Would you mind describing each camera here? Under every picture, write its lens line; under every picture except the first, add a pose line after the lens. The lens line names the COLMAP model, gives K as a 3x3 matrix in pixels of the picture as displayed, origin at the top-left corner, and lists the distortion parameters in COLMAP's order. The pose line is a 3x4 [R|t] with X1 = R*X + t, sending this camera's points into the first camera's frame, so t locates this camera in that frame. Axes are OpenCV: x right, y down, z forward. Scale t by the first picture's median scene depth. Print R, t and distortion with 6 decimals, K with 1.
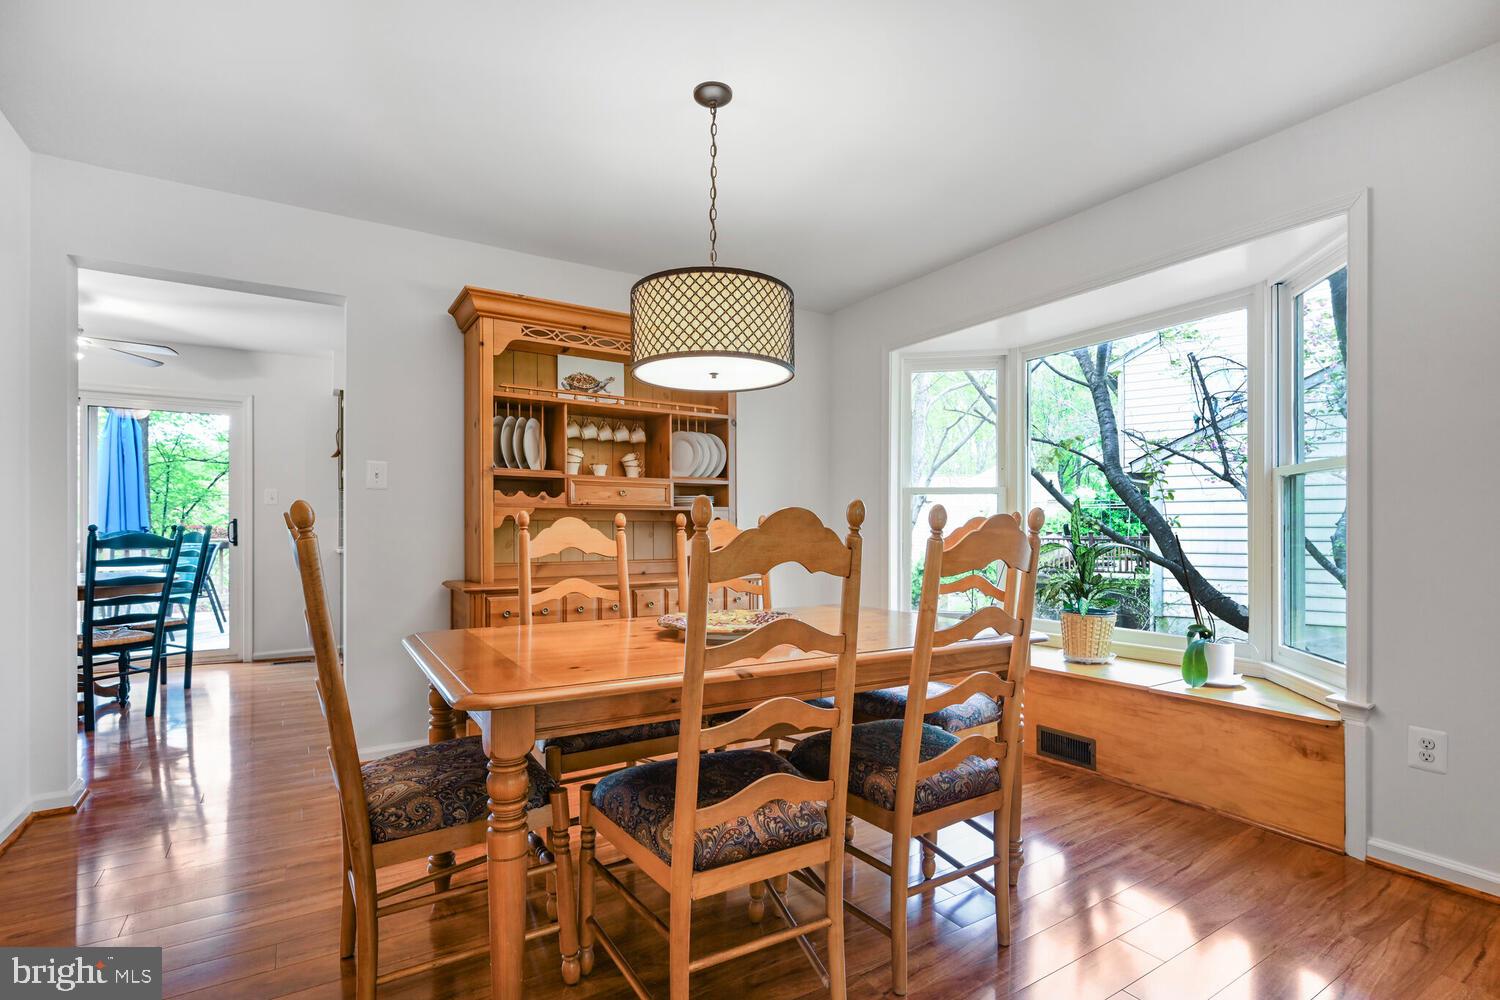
lens RADIAL K [[721.8, 0, 750.9], [0, 721.8, 525.6], [0, 0, 1]] dist [-0.000925, -0.000127]
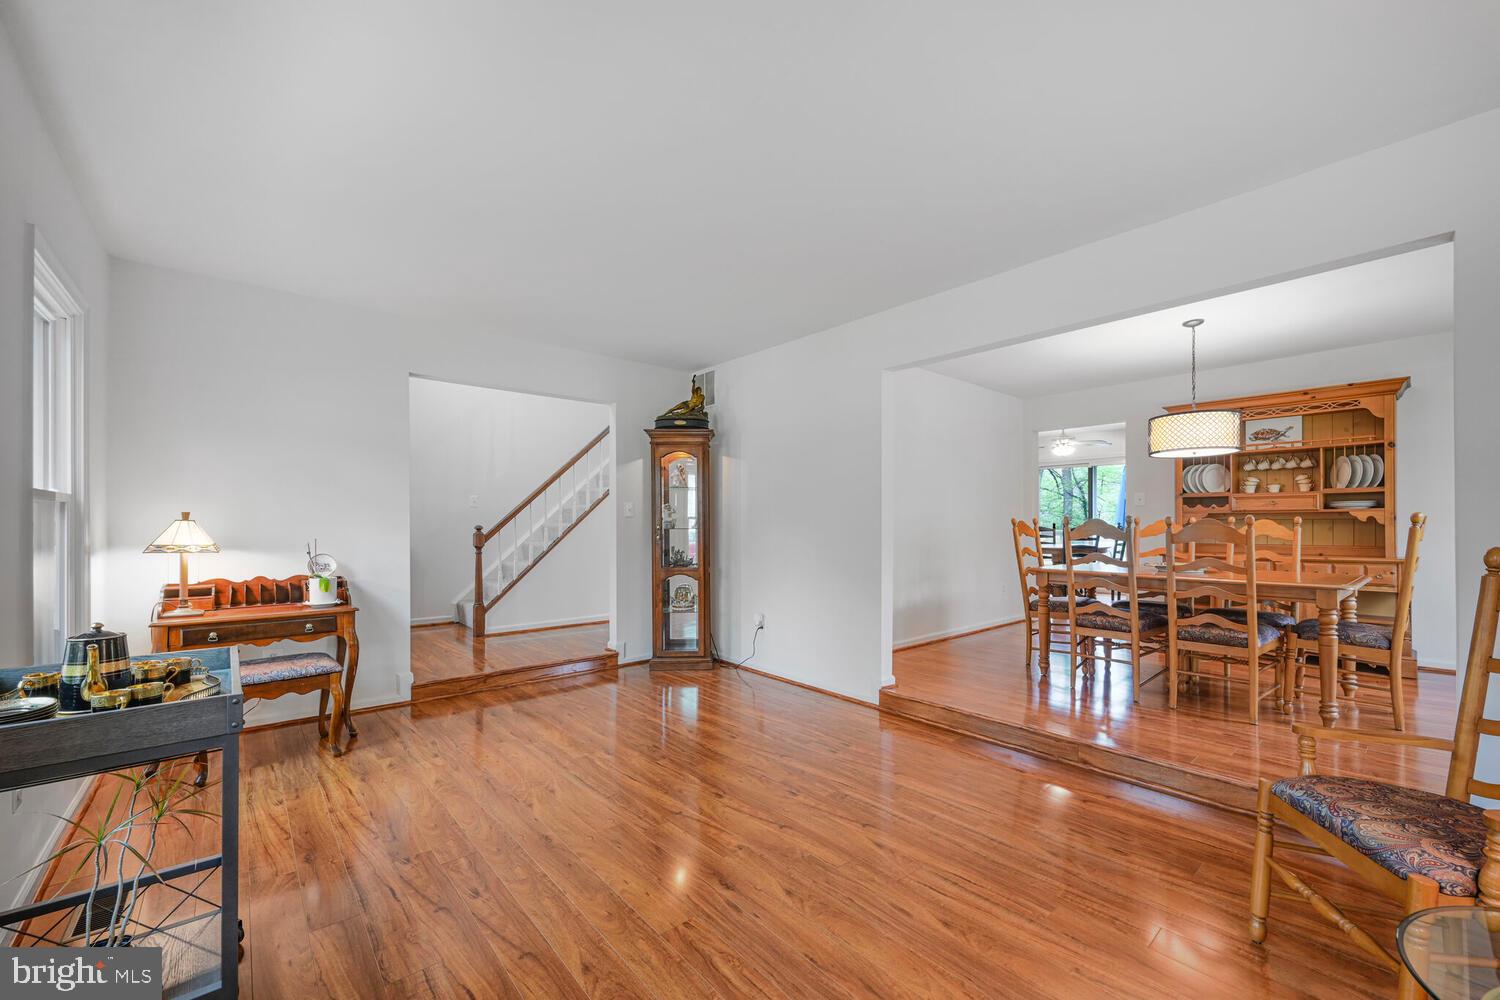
lens RADIAL K [[603.8, 0, 750.0], [0, 603.8, 500.0], [0, 0, 1]] dist [-0.000874, -0.000187]
pose [[0.138230, -0.041173, -0.989544, 0.964383], [0.009584, 0.999144, -0.040234, -0.006757], [0.990354, -0.003923, 0.138506, -0.347718]]
